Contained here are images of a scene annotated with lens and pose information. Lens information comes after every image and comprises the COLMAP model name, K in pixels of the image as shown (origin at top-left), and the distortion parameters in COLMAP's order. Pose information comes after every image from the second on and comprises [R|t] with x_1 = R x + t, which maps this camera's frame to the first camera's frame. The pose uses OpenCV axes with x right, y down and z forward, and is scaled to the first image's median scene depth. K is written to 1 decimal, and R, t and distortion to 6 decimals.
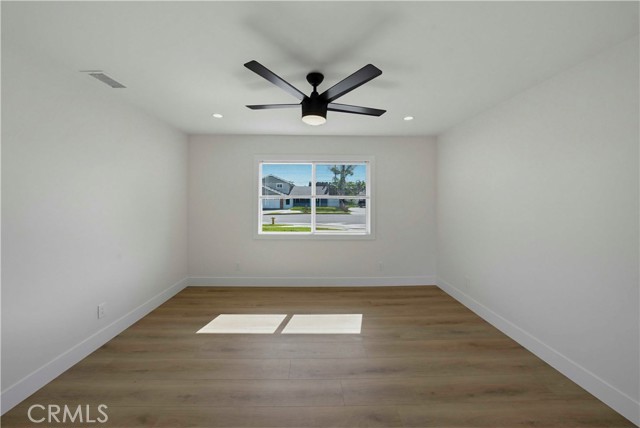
lens RADIAL K [[223.3, 0, 321.2], [0, 223.3, 197.6], [0, 0, 1]] dist [-0.018075, -0.000075]
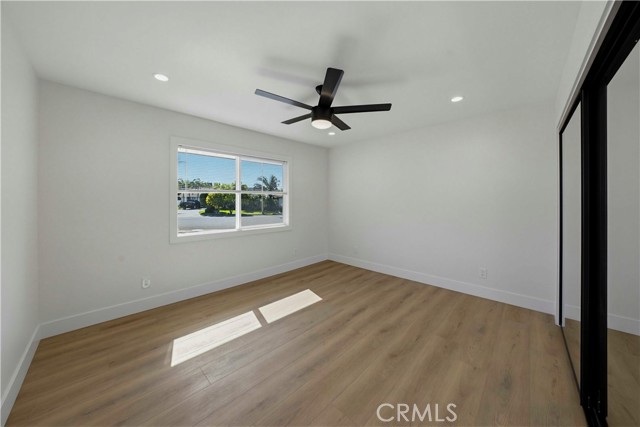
lens RADIAL K [[221.0, 0, 317.9], [0, 221.0, 202.4], [0, 0, 1]] dist [-0.000693, 0.000038]
pose [[0.723986, -0.011053, 0.689726, -0.556931], [-0.002239, 0.999829, 0.018372, 0.030054], [-0.689811, -0.014845, 0.723837, 0.093125]]
